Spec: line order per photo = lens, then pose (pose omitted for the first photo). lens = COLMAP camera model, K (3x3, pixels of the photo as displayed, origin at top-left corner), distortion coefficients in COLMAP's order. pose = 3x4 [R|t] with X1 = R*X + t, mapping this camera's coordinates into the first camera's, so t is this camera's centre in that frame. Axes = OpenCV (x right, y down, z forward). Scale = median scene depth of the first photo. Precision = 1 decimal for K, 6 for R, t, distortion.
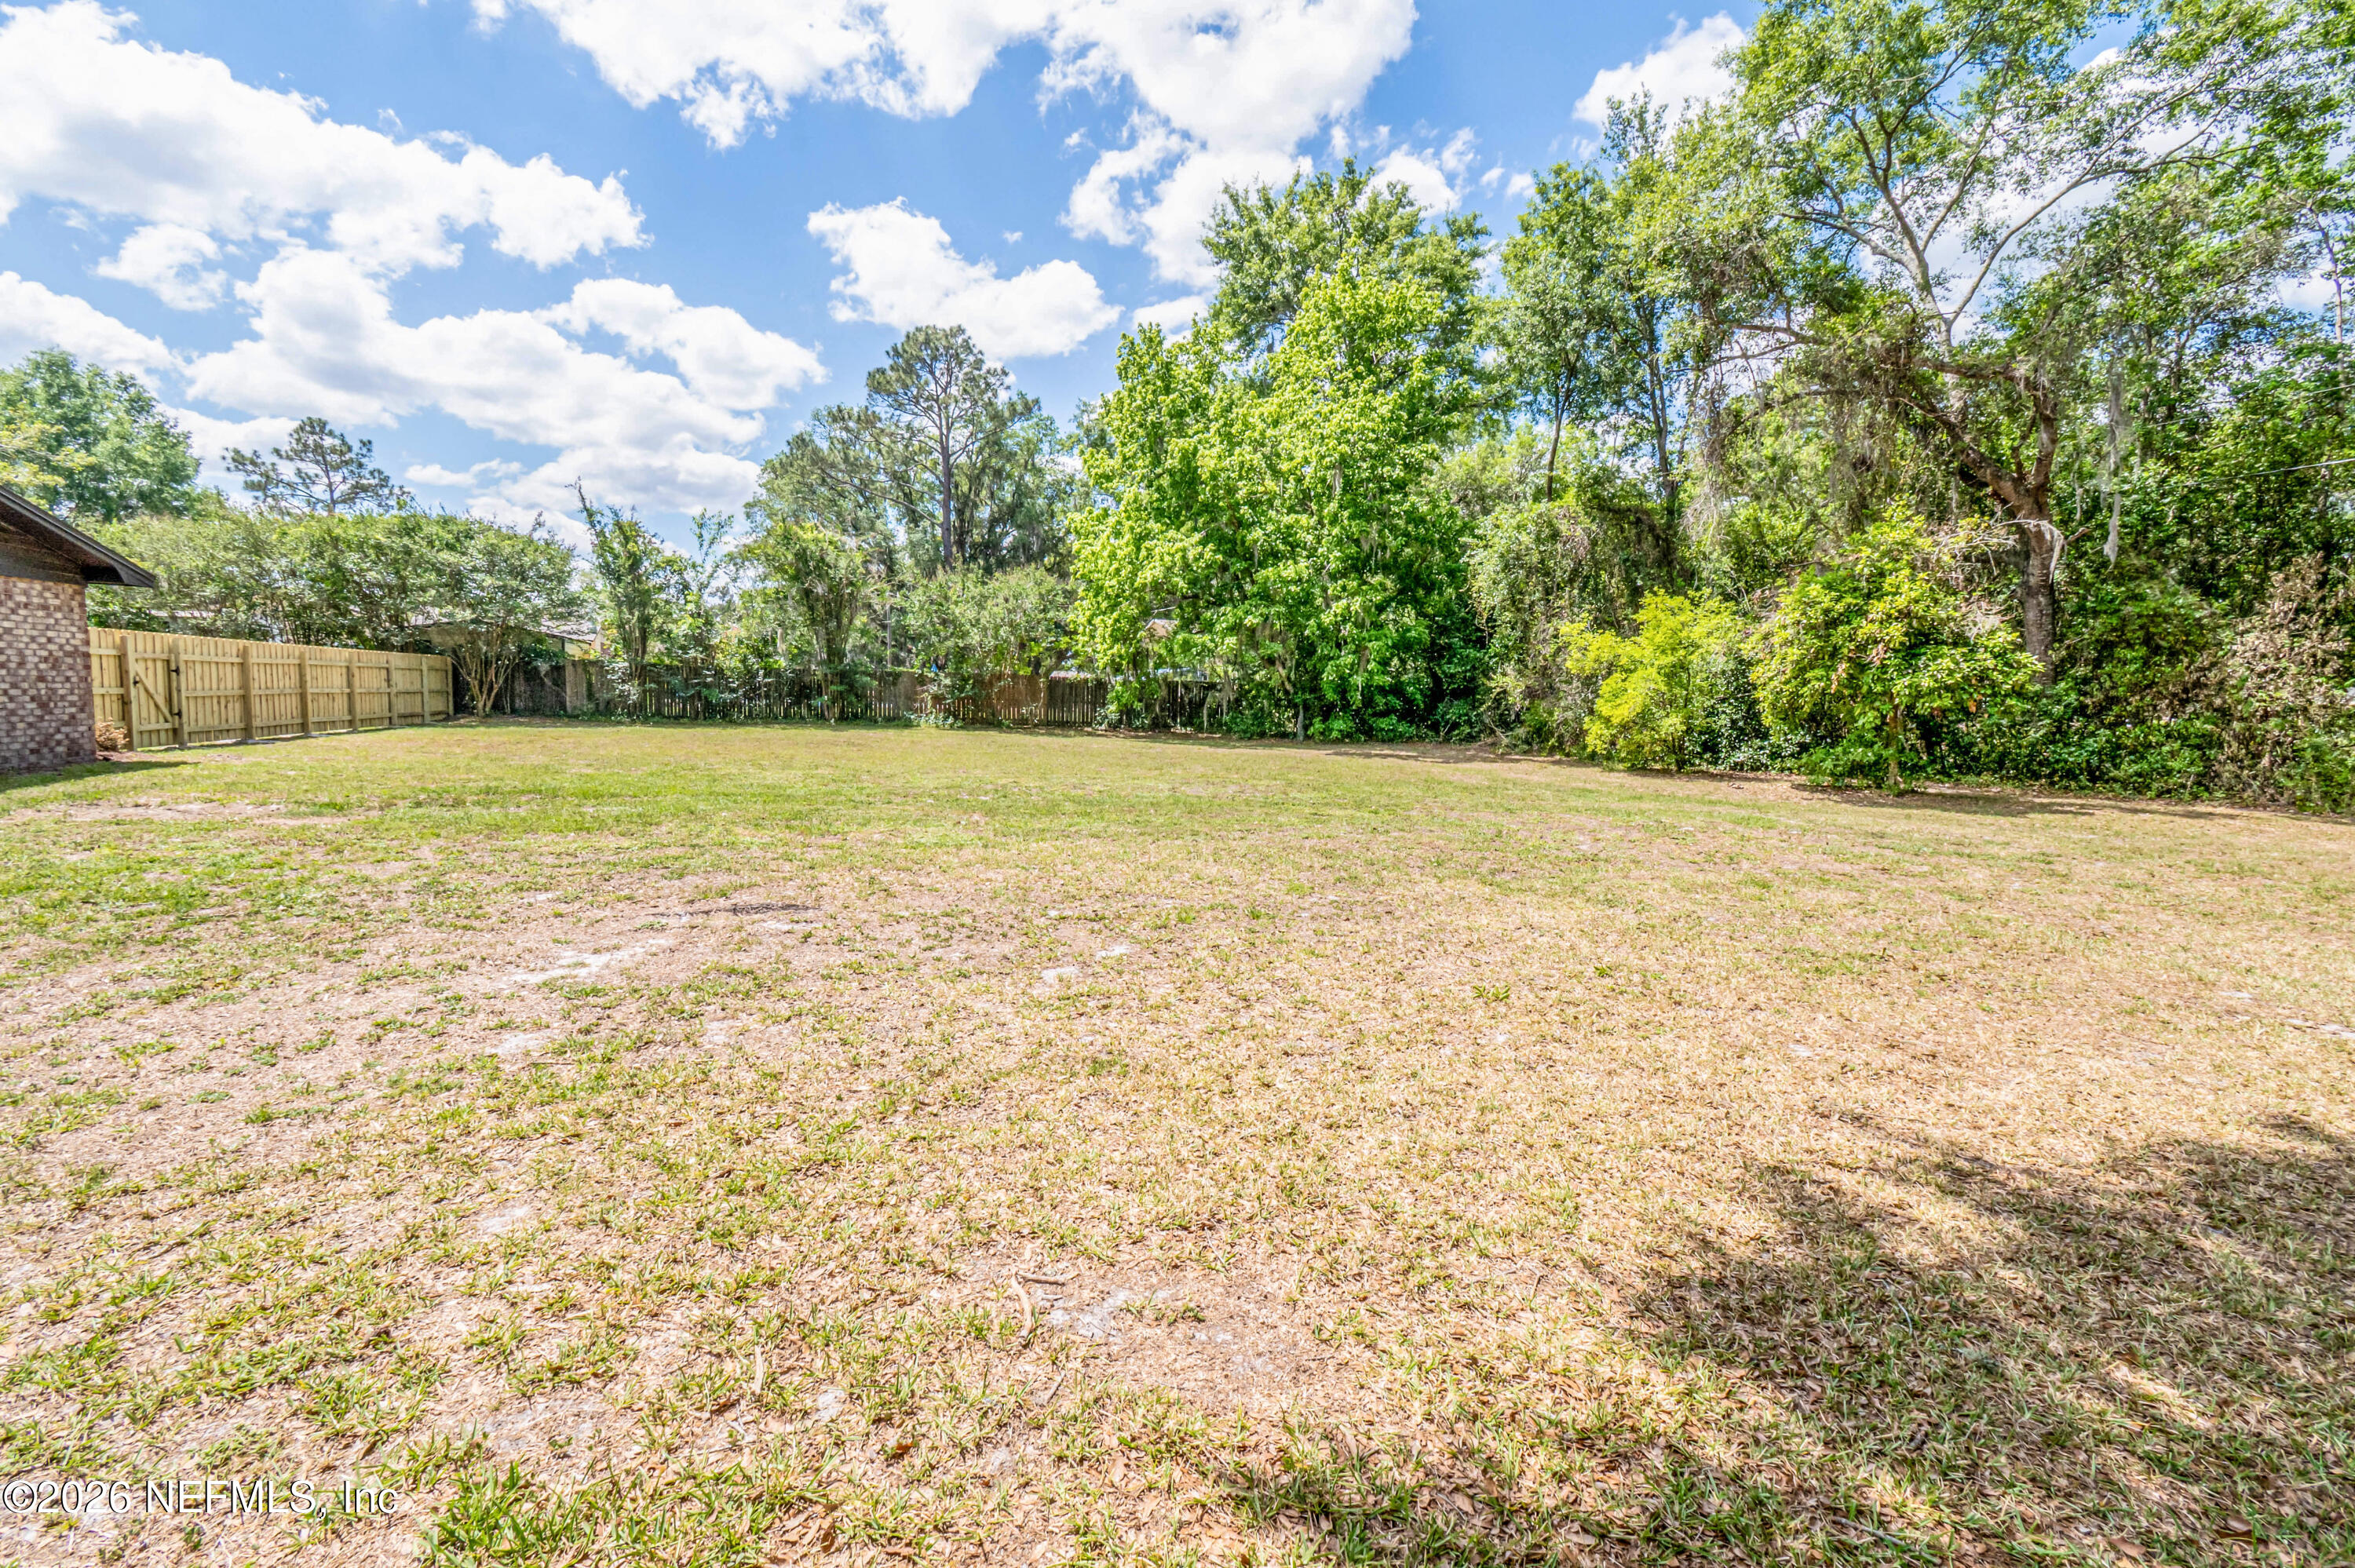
lens RADIAL K [[1042.3, 0, 1188.9], [0, 1042.3, 796.9], [0, 0, 1]] dist [-0.001992, -0.002620]
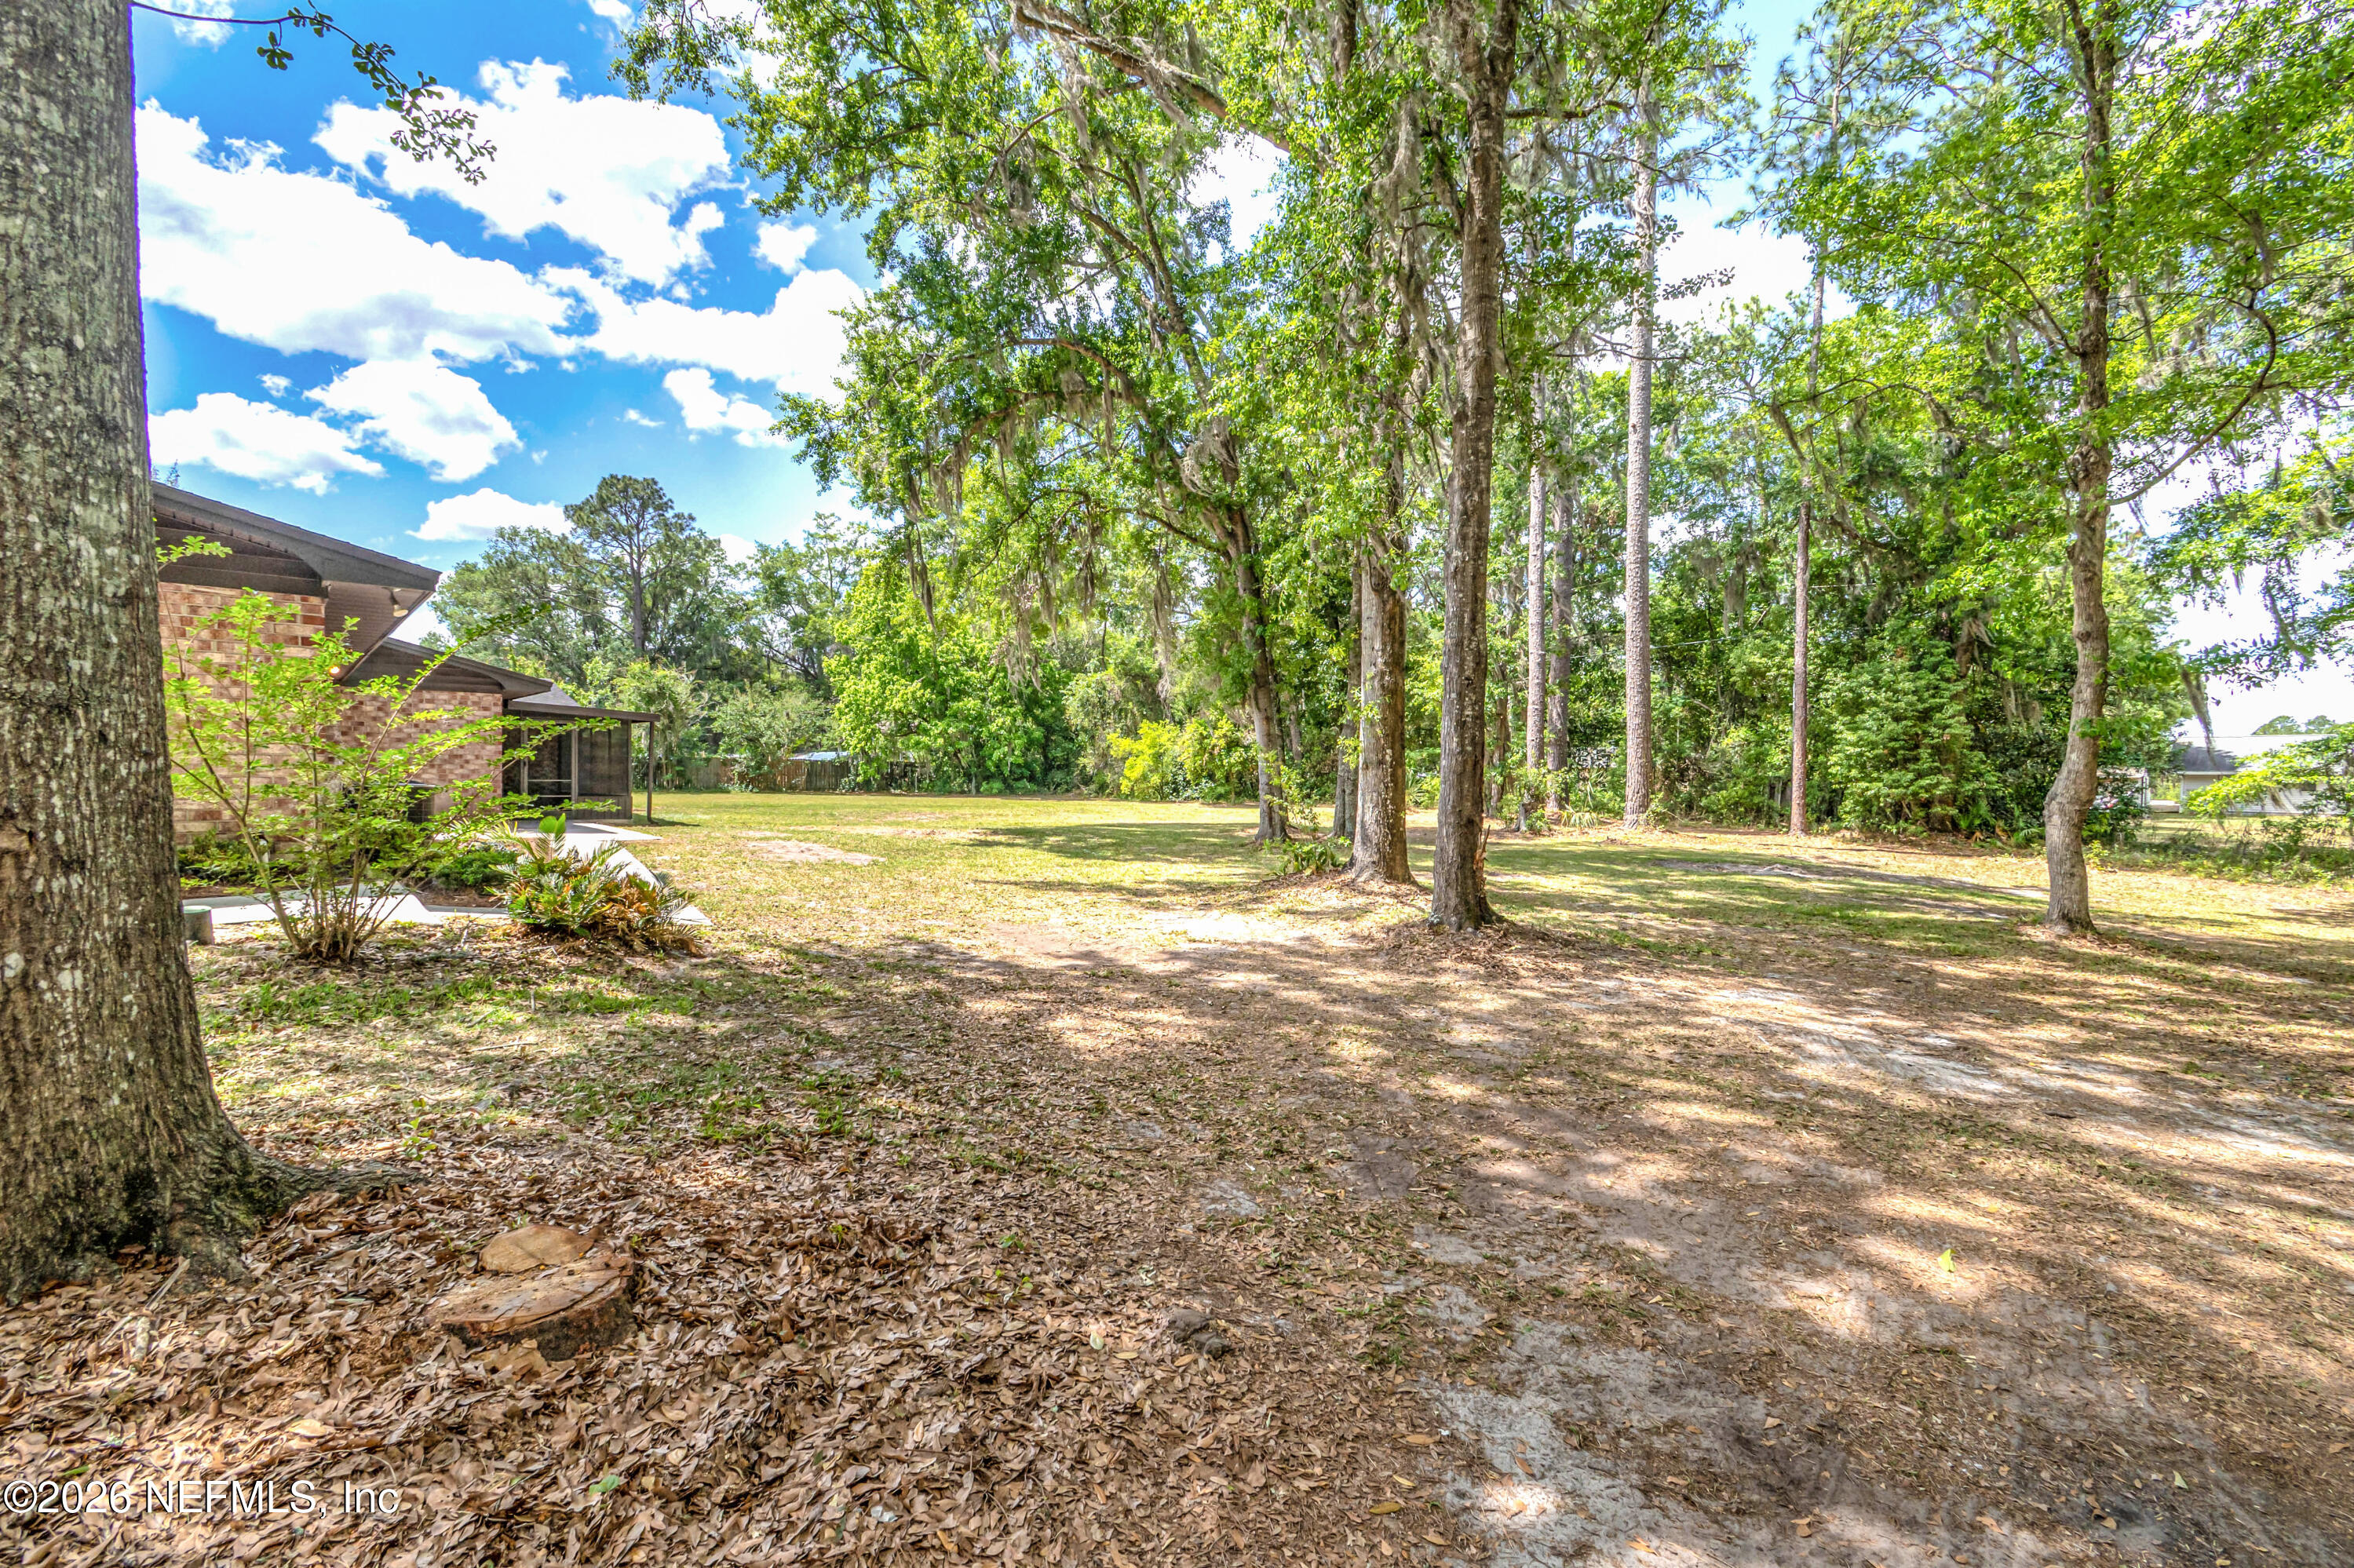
lens RADIAL K [[1041.9, 0, 1183.3], [0, 1041.9, 781.1], [0, 0, 1]] dist [-0.001992, -0.002620]
pose [[0.925962, -0.021716, 0.376992, -0.257285], [0.052836, 0.995975, -0.072402, 0.077901], [-0.373903, 0.086961, 0.923382, -0.855018]]
